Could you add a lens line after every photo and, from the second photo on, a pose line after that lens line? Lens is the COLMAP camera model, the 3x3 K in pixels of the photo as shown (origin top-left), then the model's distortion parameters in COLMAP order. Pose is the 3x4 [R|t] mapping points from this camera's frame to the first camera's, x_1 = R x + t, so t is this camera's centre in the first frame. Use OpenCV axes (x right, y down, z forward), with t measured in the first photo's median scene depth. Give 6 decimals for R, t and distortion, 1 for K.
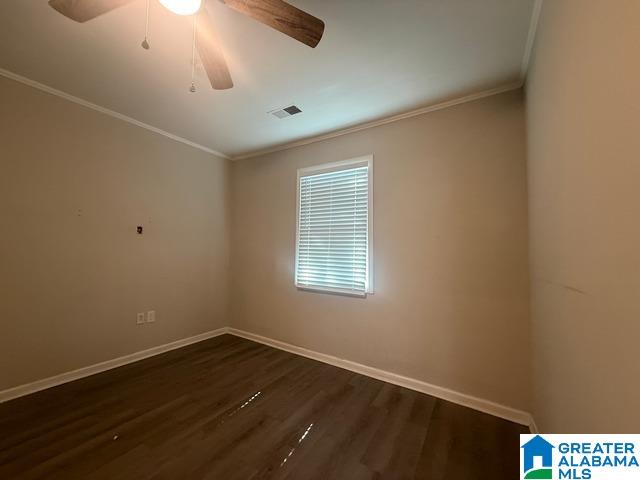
lens RADIAL K [[254.4, 0, 320.0], [0, 254.4, 240.0], [0, 0, 1]] dist [0.000336, 0.000059]
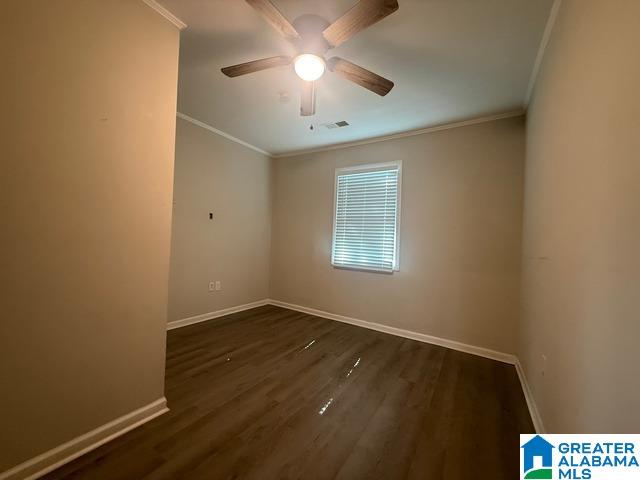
lens RADIAL K [[254.4, 0, 320.0], [0, 254.4, 240.0], [0, 0, 1]] dist [0.000336, 0.000059]
pose [[0.999666, 0.025798, 0.001534, -0.186459], [-0.025838, 0.998897, 0.039215, 0.016480], [-0.000521, -0.039241, 0.999230, -0.257997]]
